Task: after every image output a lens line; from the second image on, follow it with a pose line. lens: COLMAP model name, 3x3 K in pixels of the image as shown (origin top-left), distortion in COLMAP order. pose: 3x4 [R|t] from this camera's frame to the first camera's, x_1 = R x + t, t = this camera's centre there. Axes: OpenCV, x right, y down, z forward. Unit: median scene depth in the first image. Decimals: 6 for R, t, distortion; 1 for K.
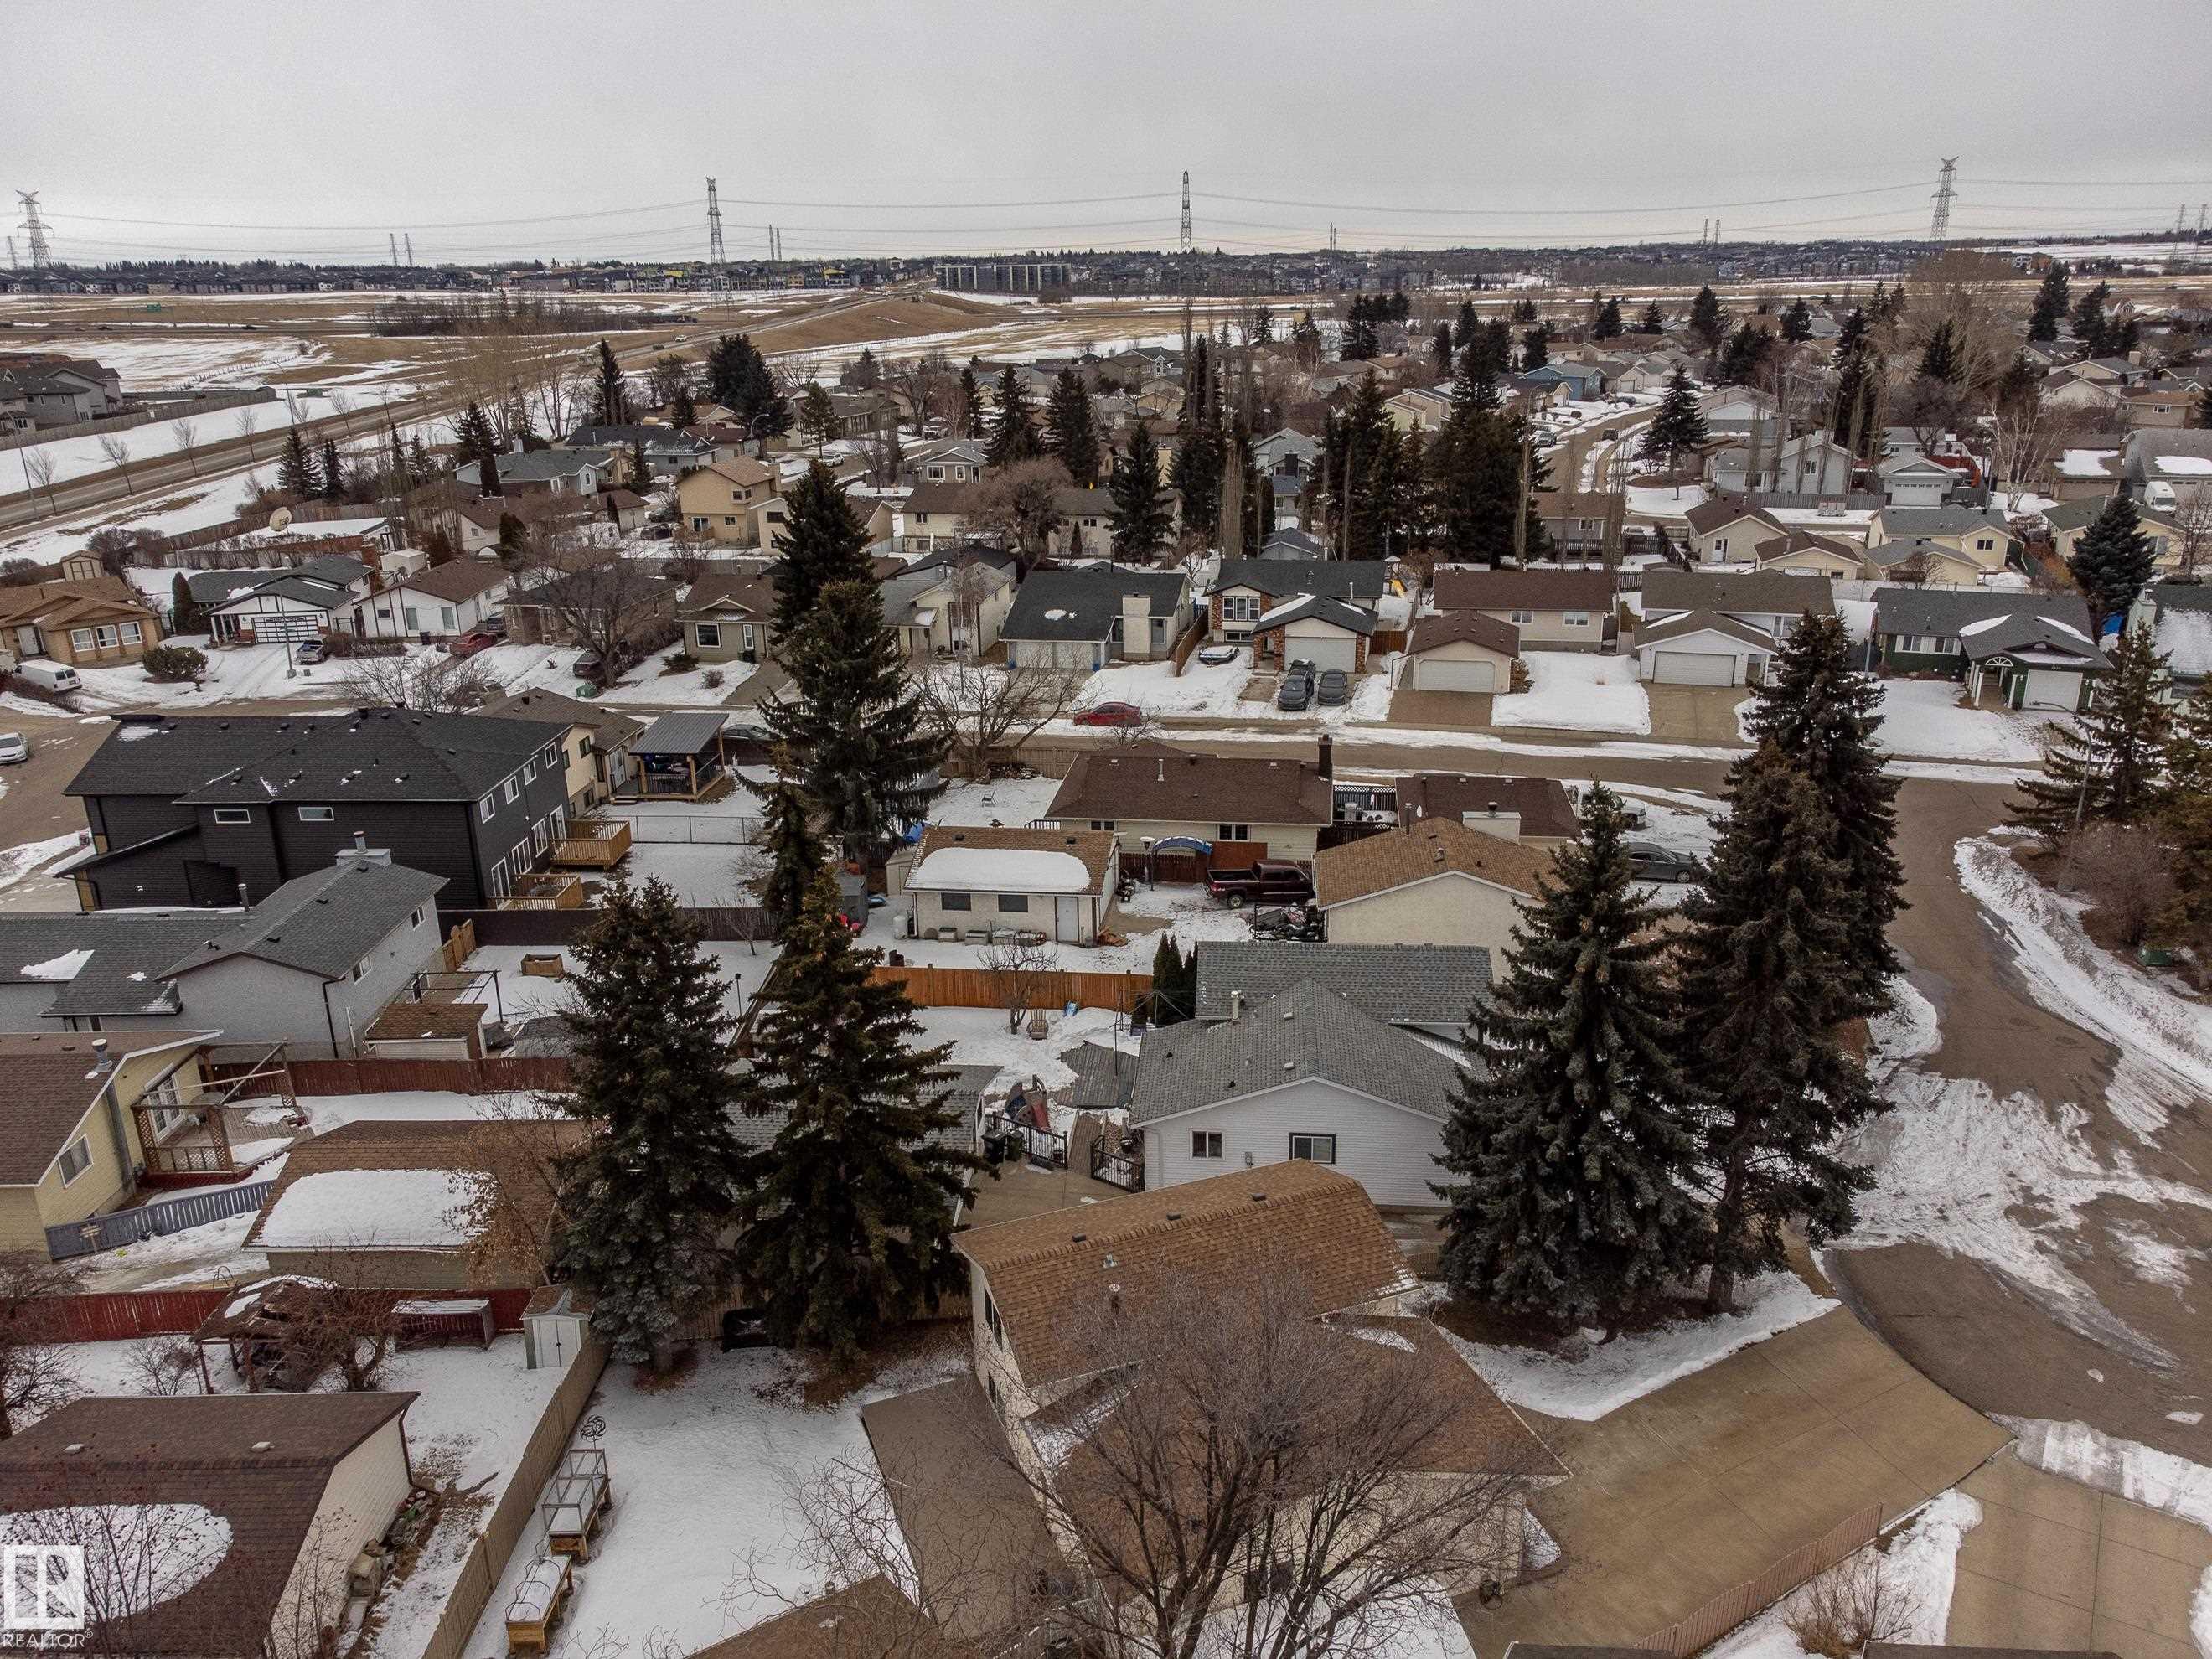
lens RADIAL K [[1654.8, 0, 1106.0], [0, 1654.8, 829.5], [0, 0, 1]] dist [0.015109, 0.009156]
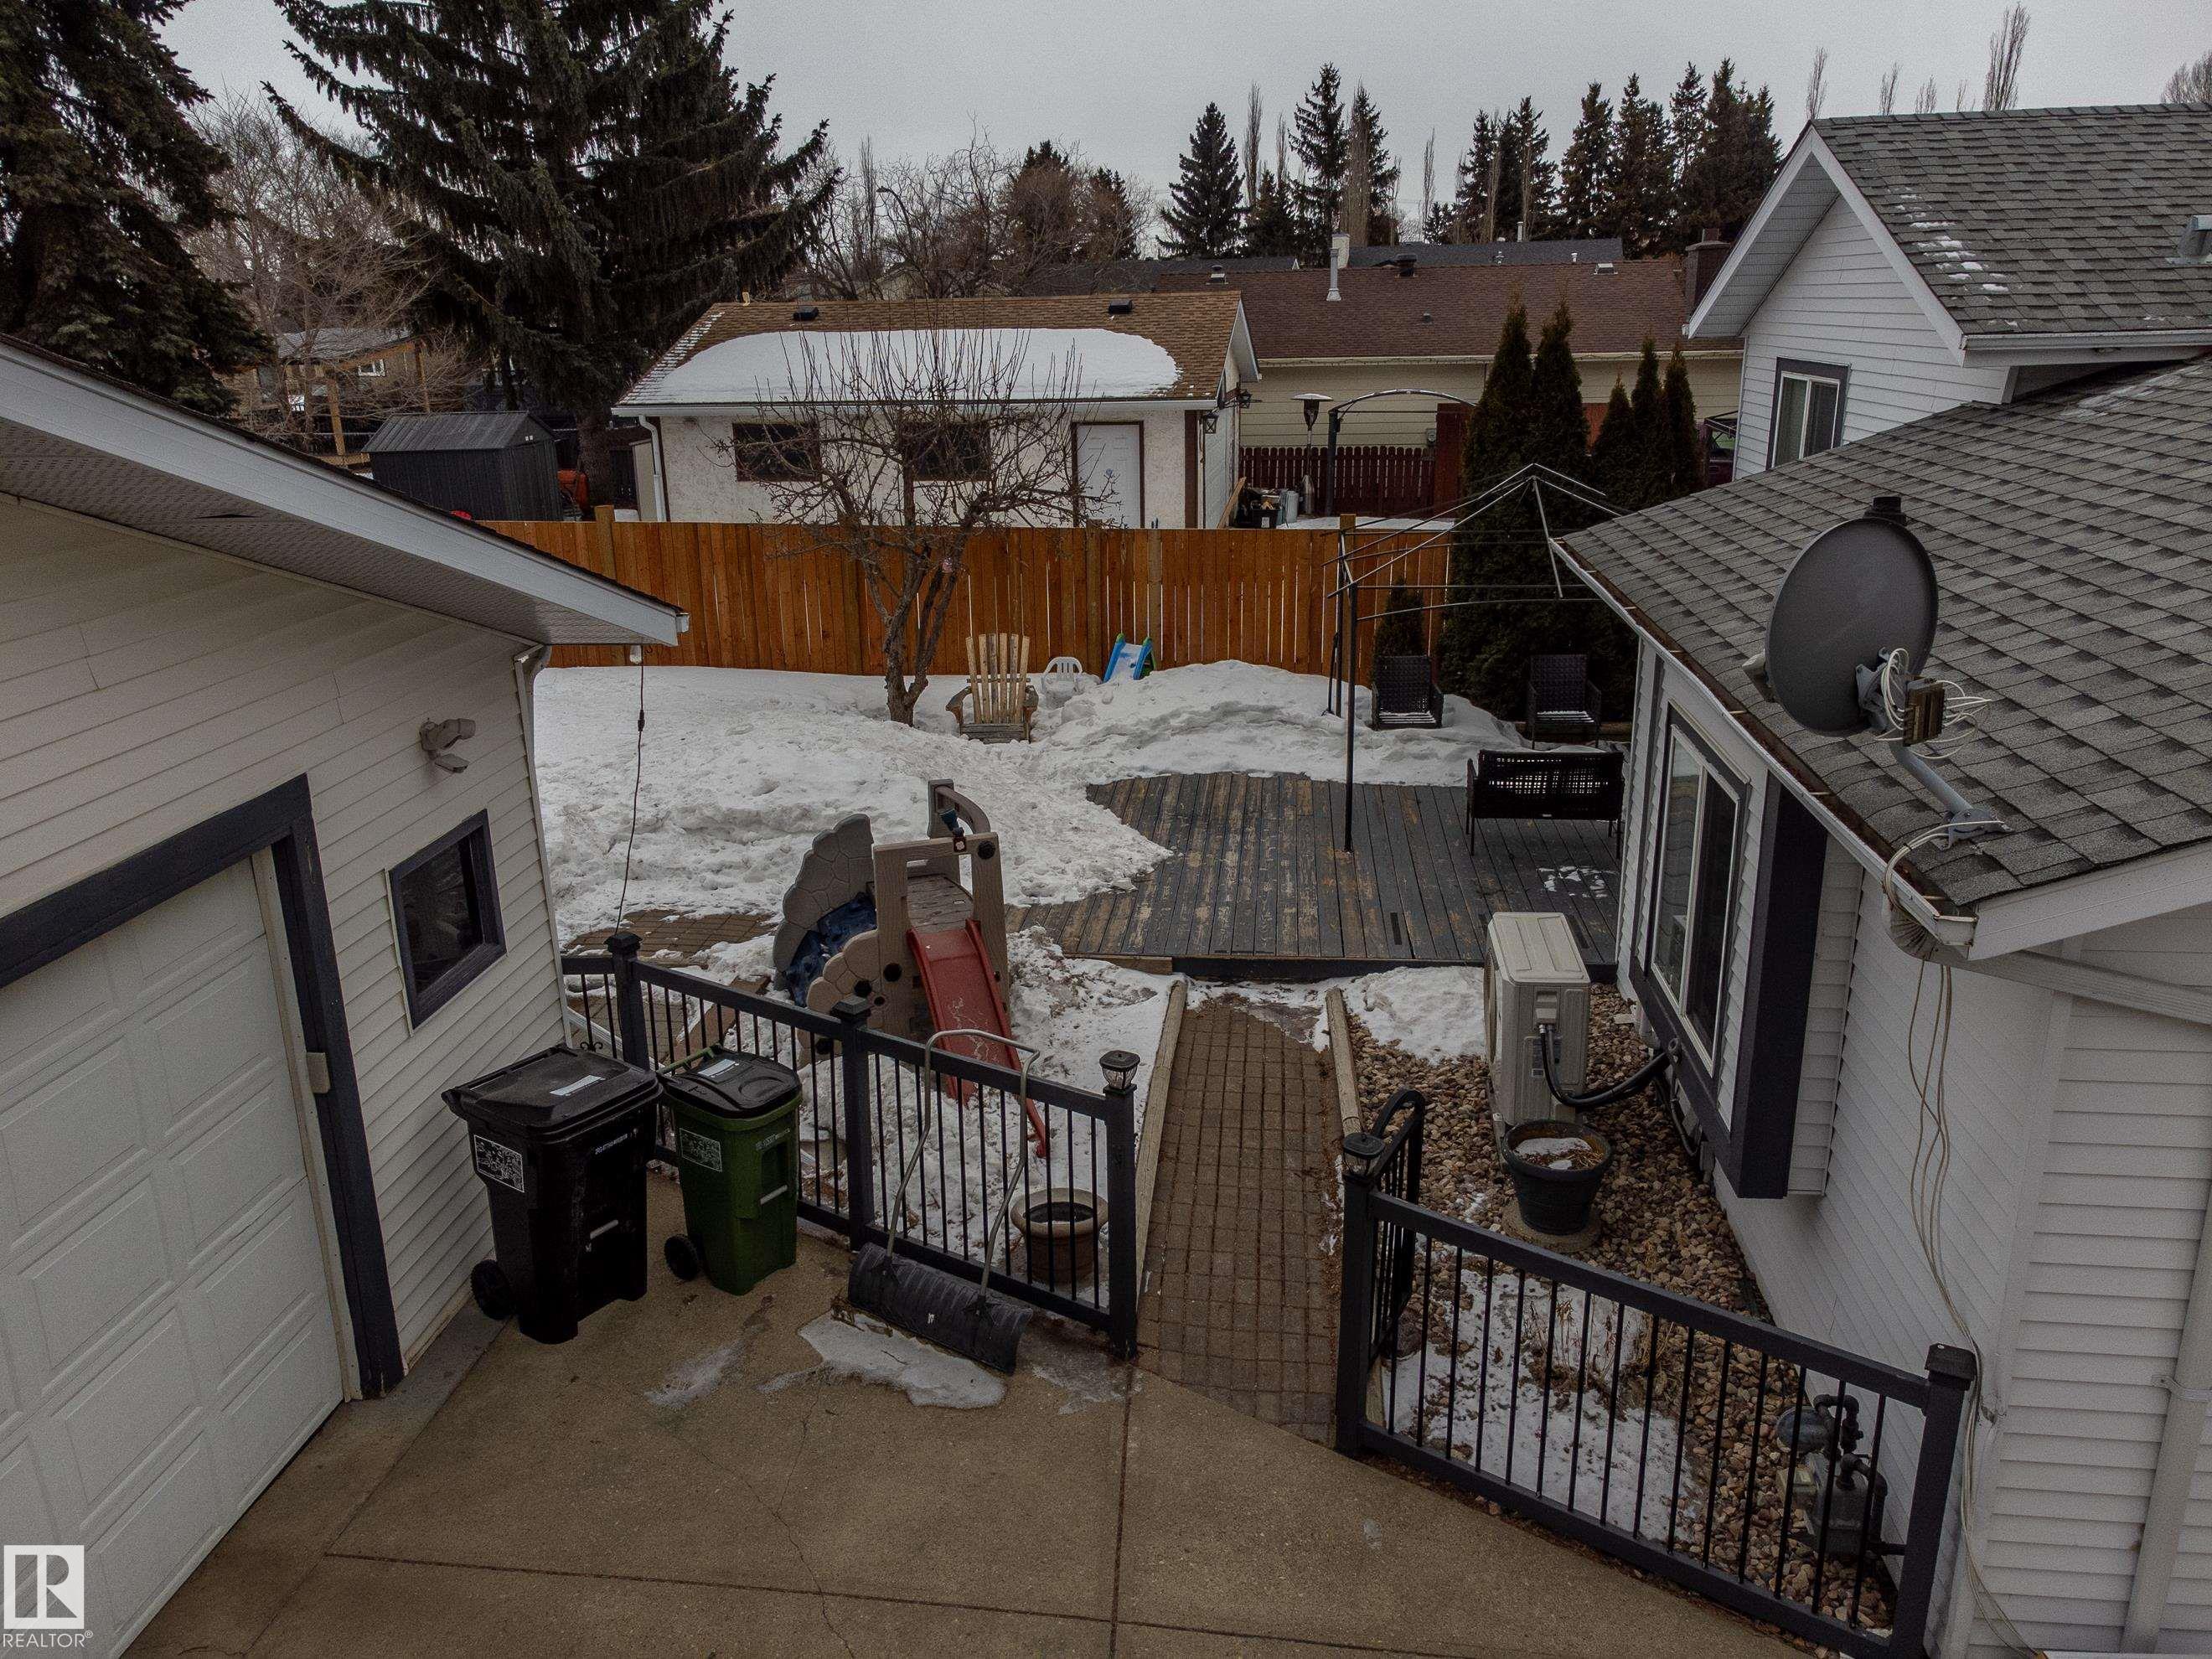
lens RADIAL K [[1654.8, 0, 1106.0], [0, 1654.8, 829.5], [0, 0, 1]] dist [0.015109, 0.009156]
pose [[0.999851, 0.008369, -0.015065, -0.022775], [-0.008770, 0.999602, -0.026806, 0.160331], [0.014835, 0.026934, 0.999527, 0.831793]]
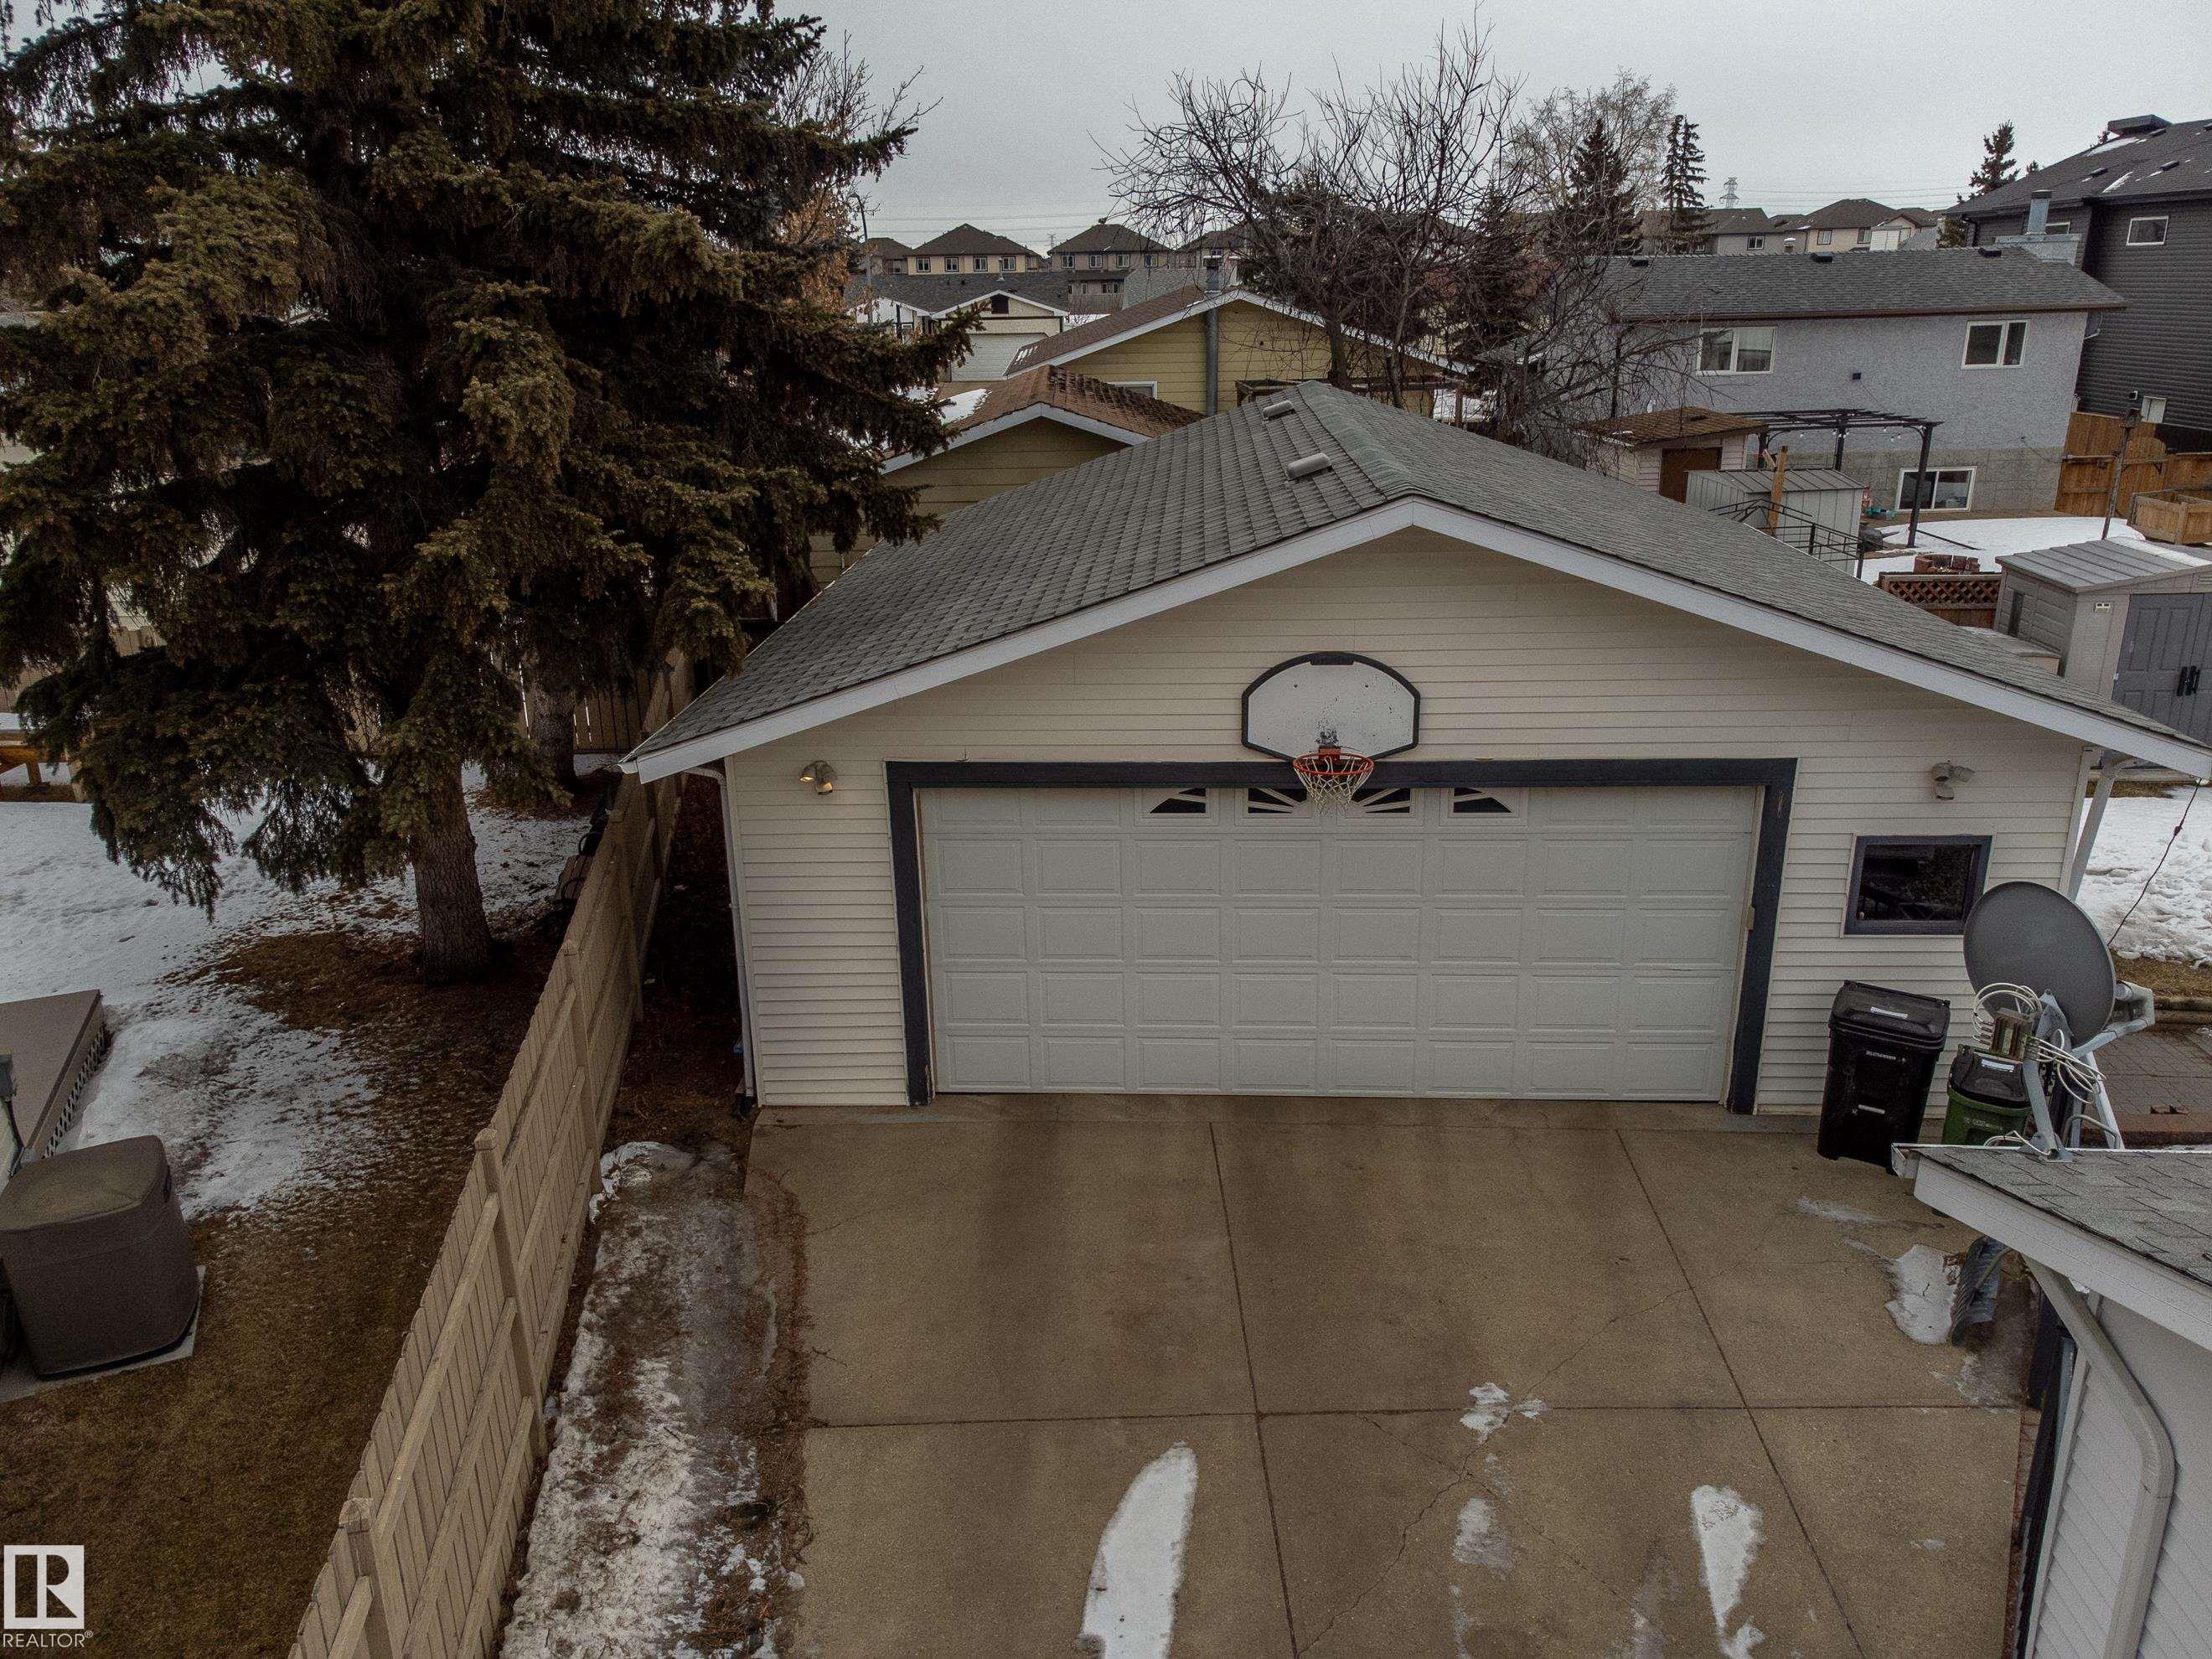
lens RADIAL K [[1654.8, 0, 1106.0], [0, 1654.8, 829.5], [0, 0, 1]] dist [0.015109, 0.009156]
pose [[0.035159, 0.337291, -0.940744, 0.097108], [-0.314260, 0.897306, 0.309972, 0.128903], [0.948686, 0.284740, 0.137545, 0.839336]]
